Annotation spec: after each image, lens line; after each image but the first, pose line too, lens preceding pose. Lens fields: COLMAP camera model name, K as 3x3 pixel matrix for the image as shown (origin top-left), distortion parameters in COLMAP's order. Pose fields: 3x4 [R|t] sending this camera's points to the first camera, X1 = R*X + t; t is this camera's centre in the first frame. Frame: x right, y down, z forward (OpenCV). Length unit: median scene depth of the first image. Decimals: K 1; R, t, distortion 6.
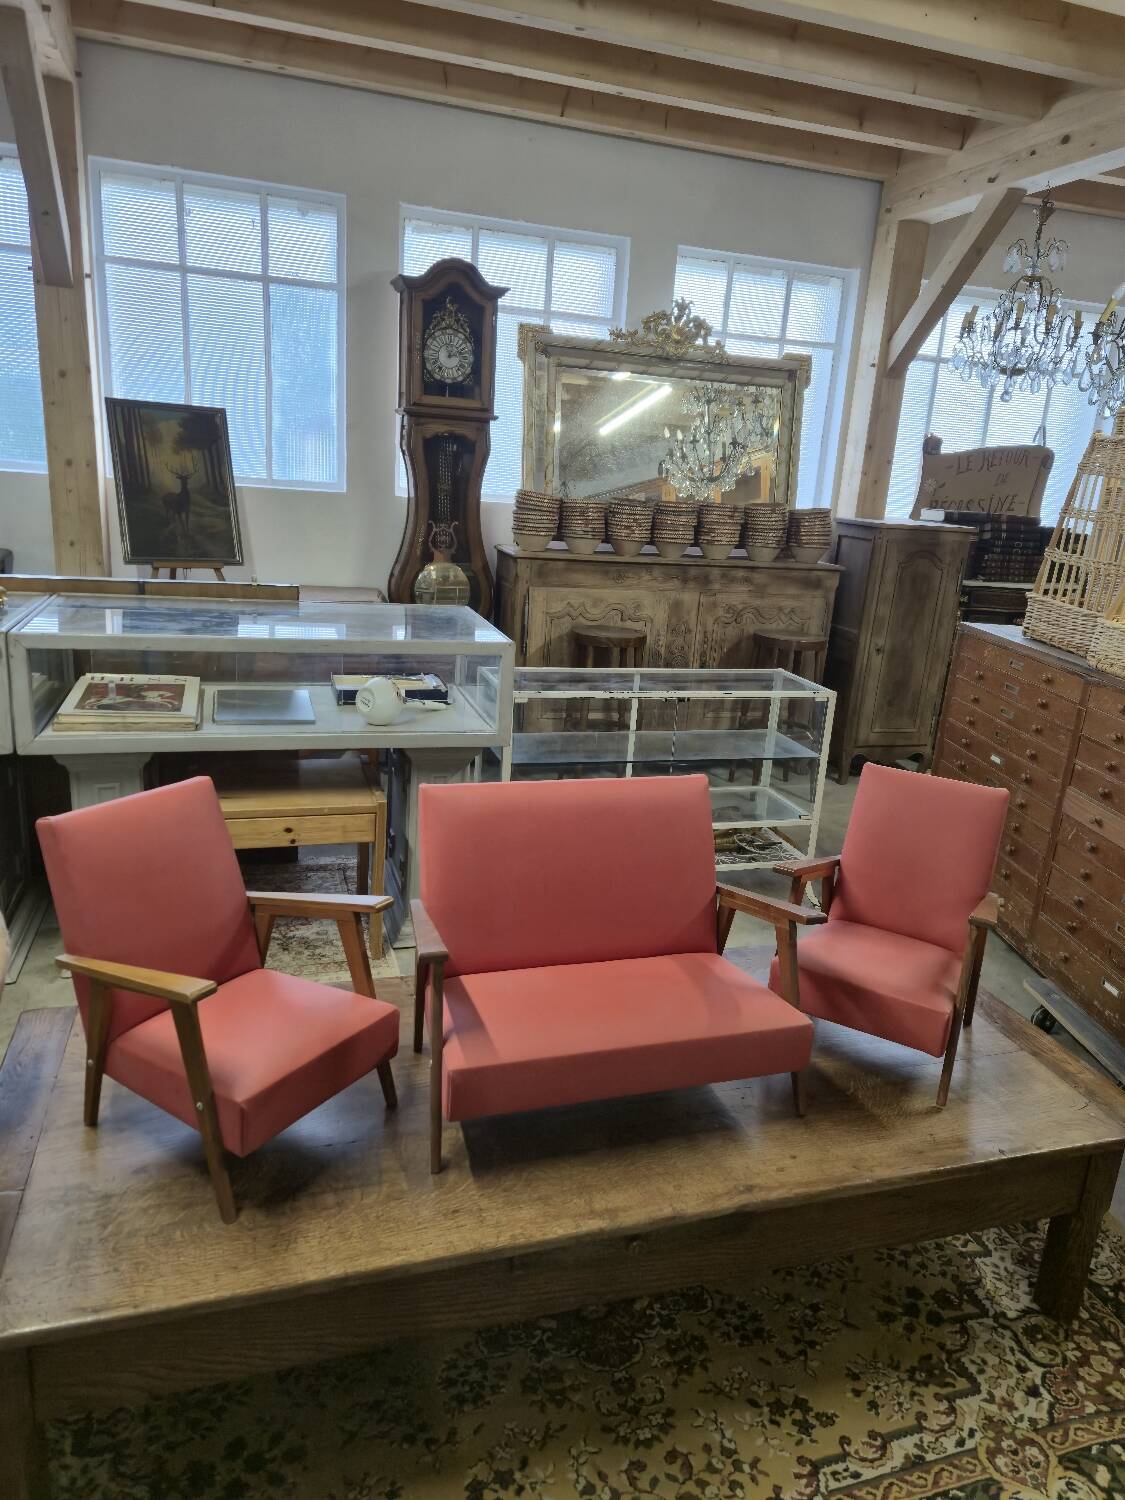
lens RADIAL K [[1010.5, 0, 557.9], [0, 1010.5, 730.1], [0, 0, 1]] dist [0.059997, -0.046984]
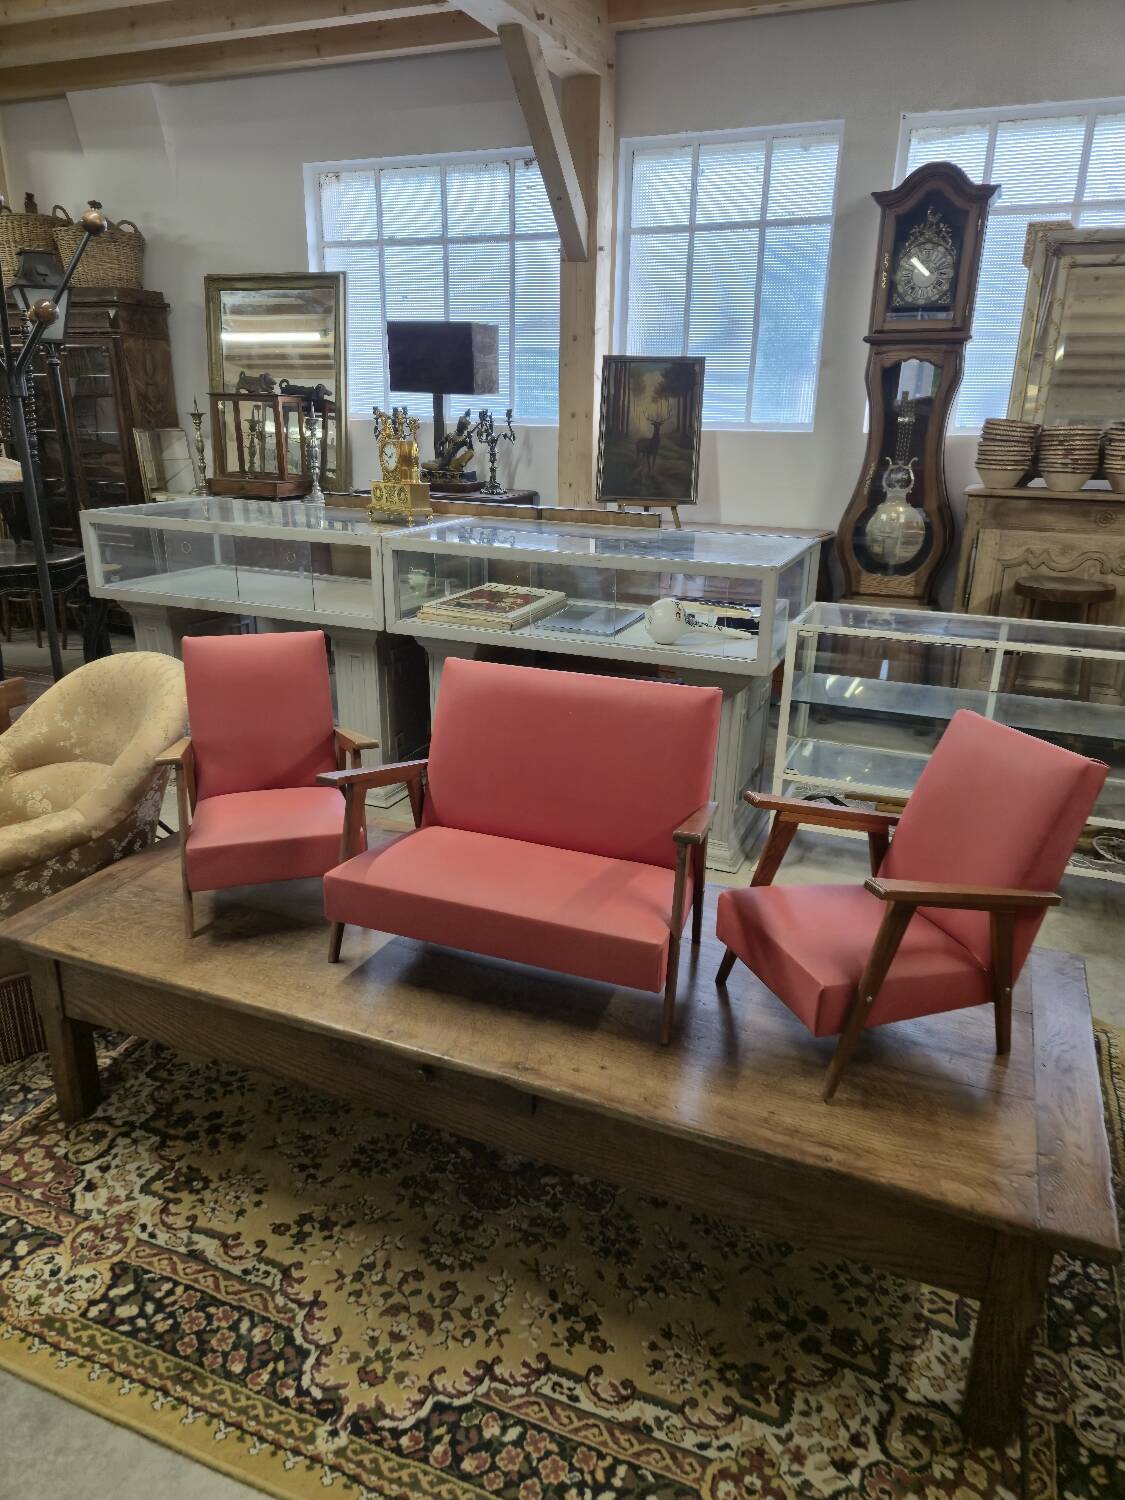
lens RADIAL K [[998.3, 0, 567.5], [0, 998.3, 744.2], [0, 0, 1]] dist [0.073864, -0.066966]
pose [[0.763243, 0.153494, -0.627614, 0.399436], [-0.129198, 0.988010, 0.084518, 0.022936], [0.633062, 0.016578, 0.773923, 0.130235]]
